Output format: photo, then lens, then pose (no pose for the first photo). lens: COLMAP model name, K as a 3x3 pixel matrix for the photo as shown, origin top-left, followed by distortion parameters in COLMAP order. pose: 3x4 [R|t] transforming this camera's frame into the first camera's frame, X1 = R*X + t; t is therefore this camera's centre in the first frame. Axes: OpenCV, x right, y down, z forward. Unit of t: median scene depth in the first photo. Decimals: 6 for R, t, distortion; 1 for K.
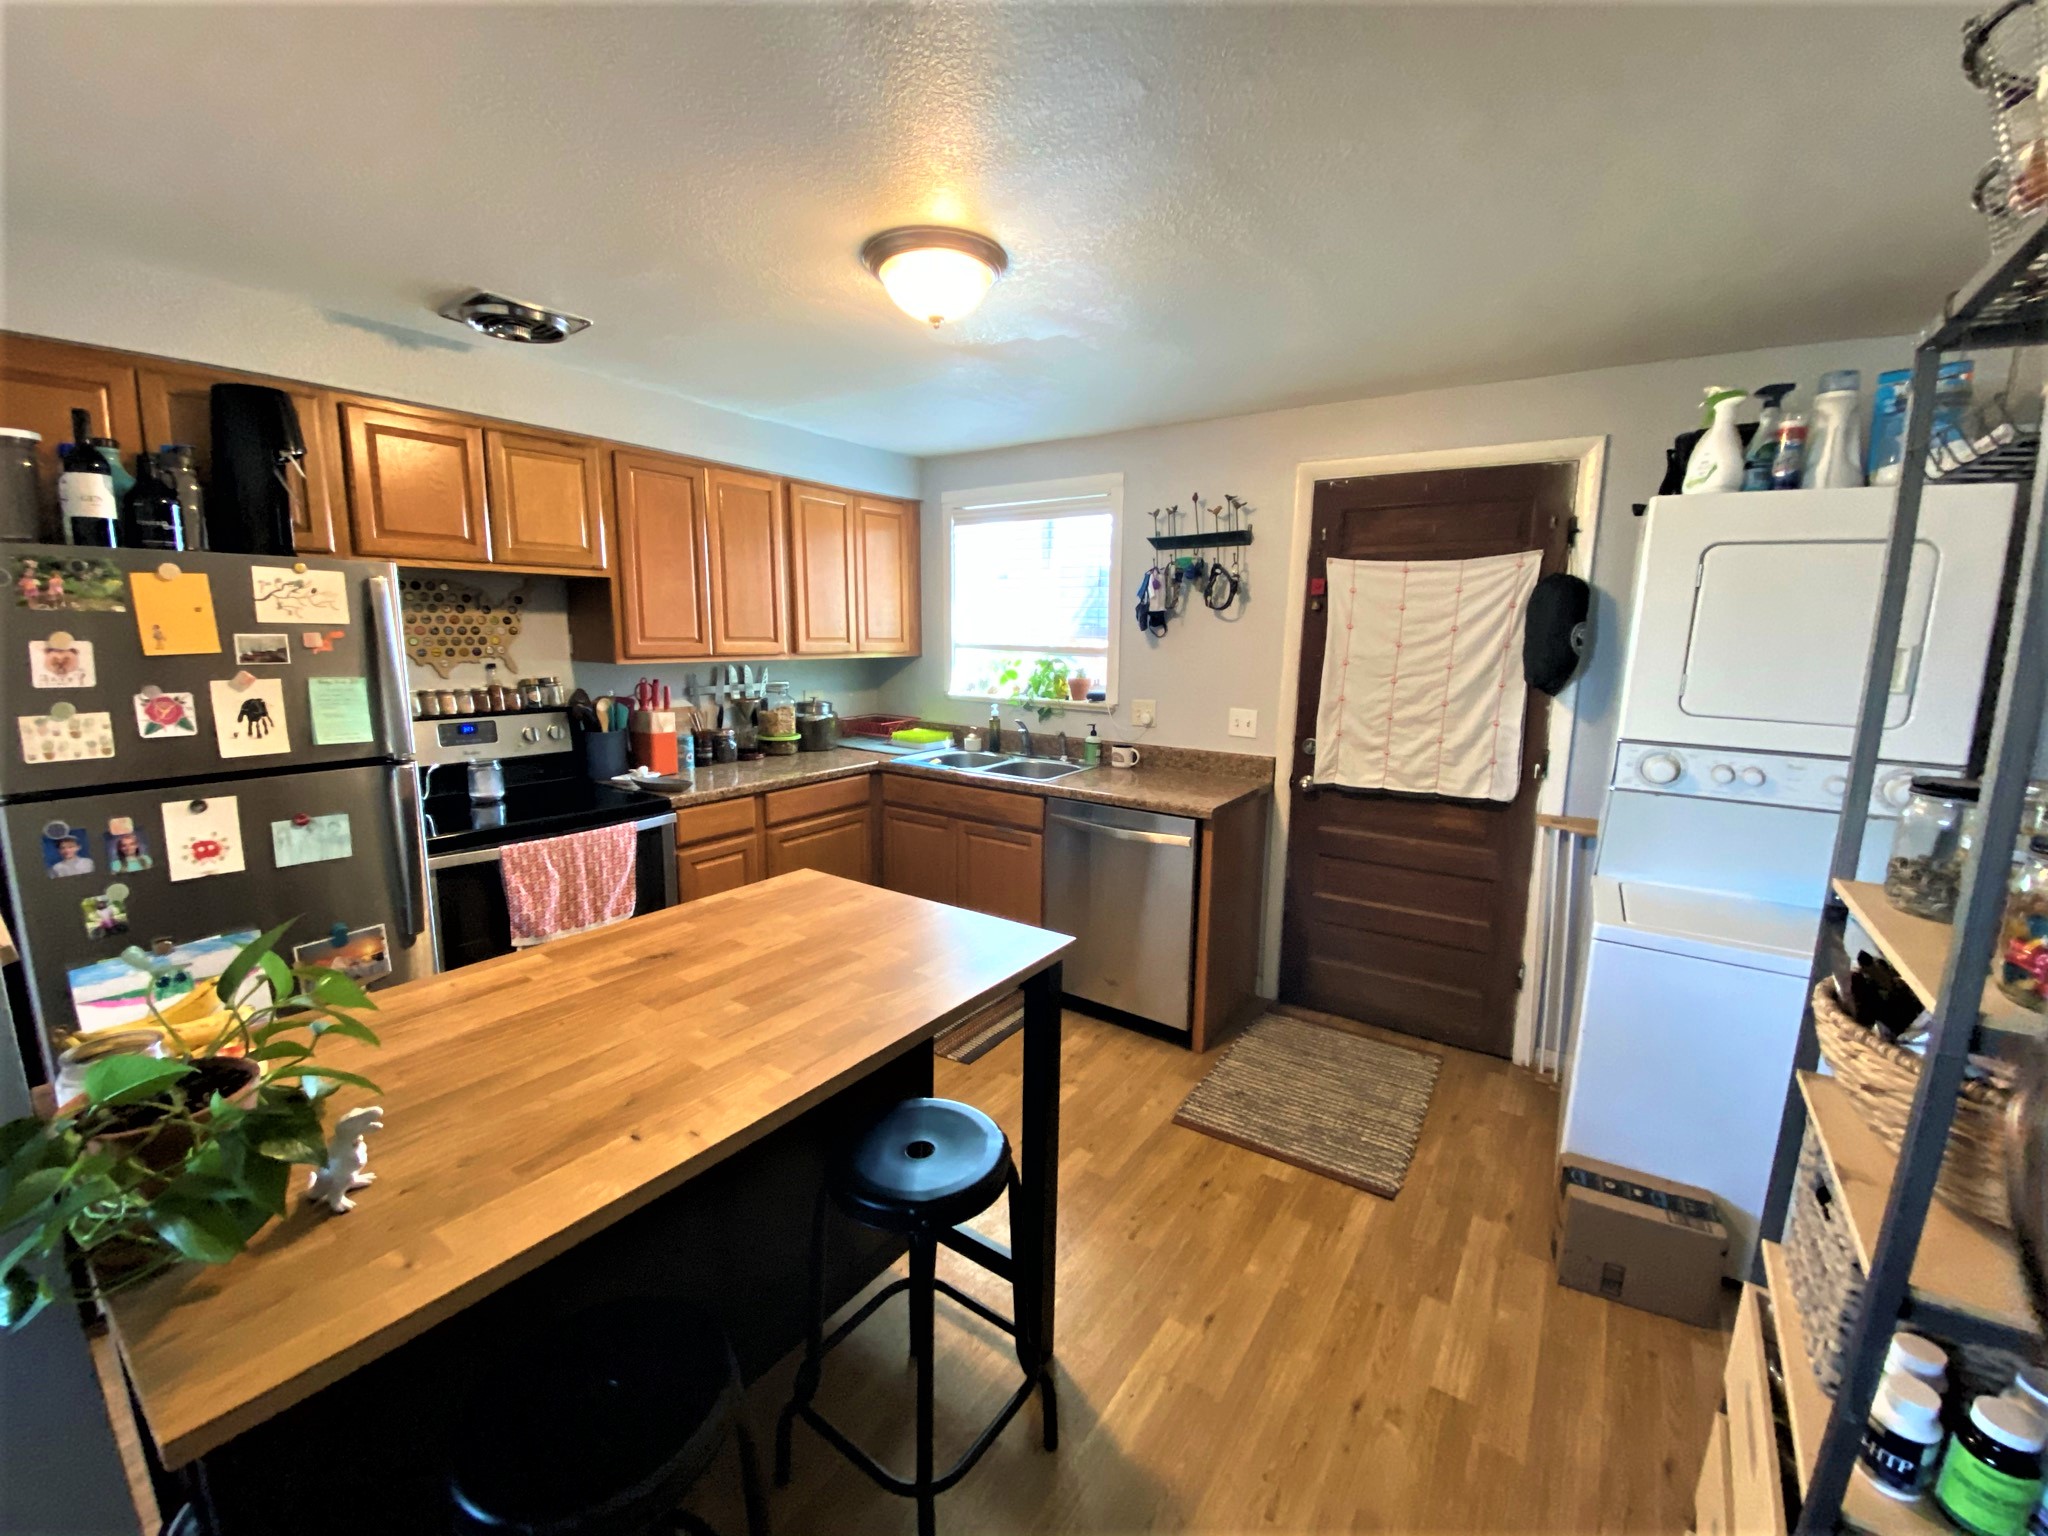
lens RADIAL K [[825.8, 0, 1014.5], [0, 825.8, 755.7], [0, 0, 1]] dist [0.027180, -0.024622]
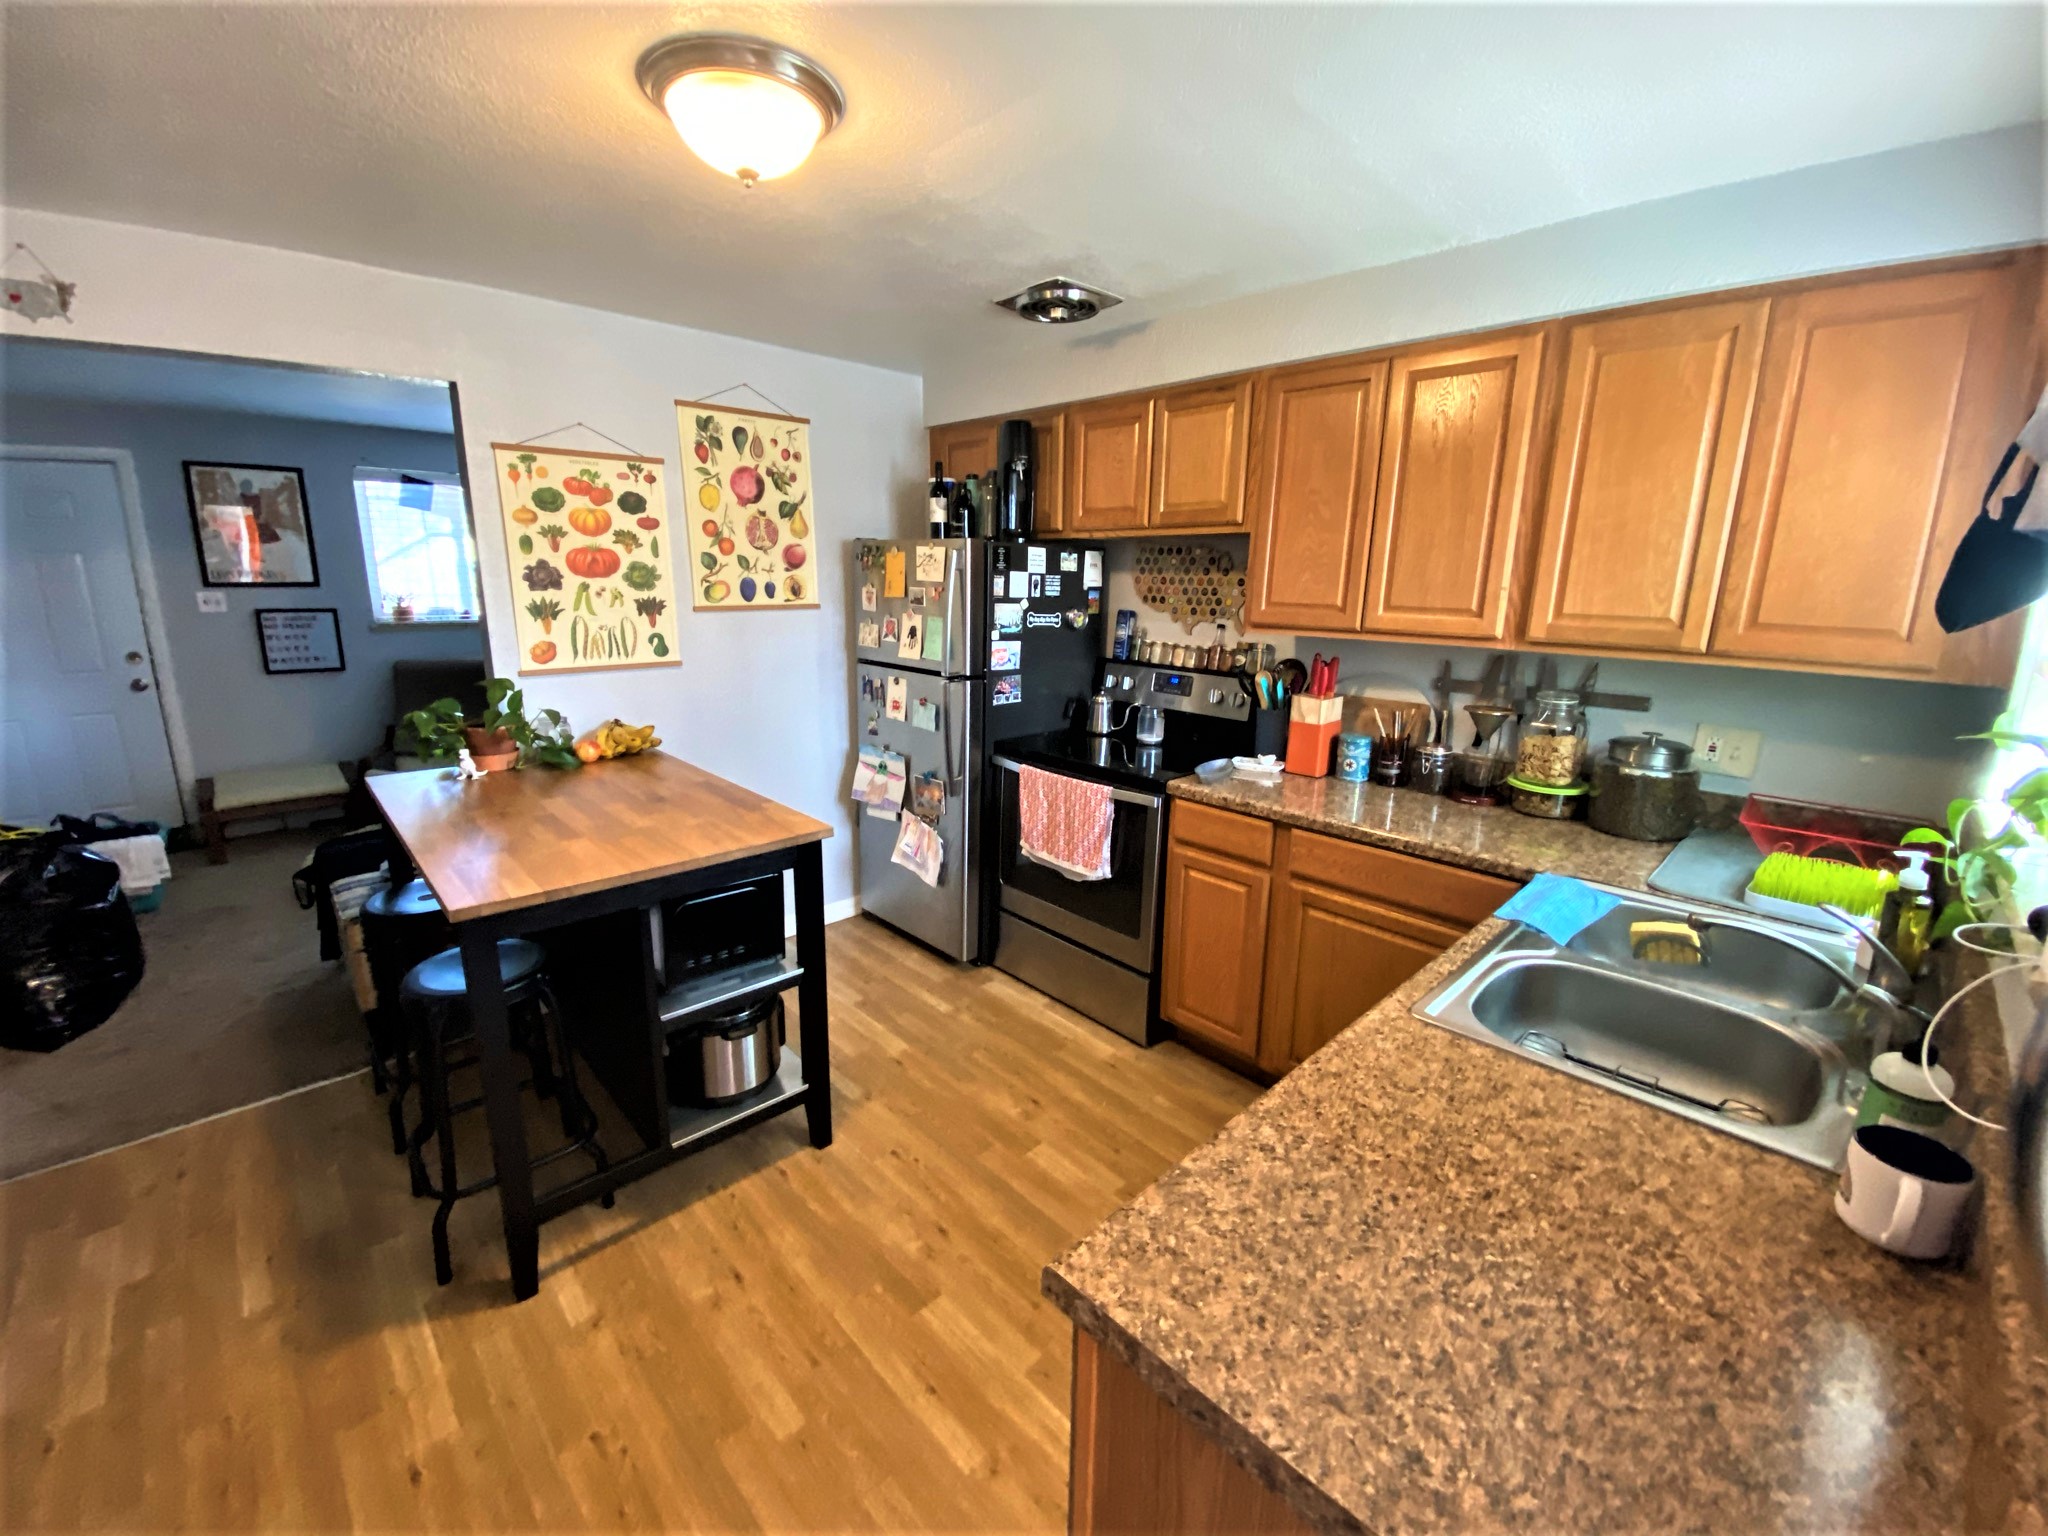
lens RADIAL K [[825.8, 0, 1014.5], [0, 825.8, 755.7], [0, 0, 1]] dist [0.027180, -0.024622]
pose [[-0.194358, 0.198156, -0.960708, 0.468967], [-0.168072, 0.958174, 0.231636, -0.154922], [0.966425, 0.206488, -0.152924, 0.977185]]
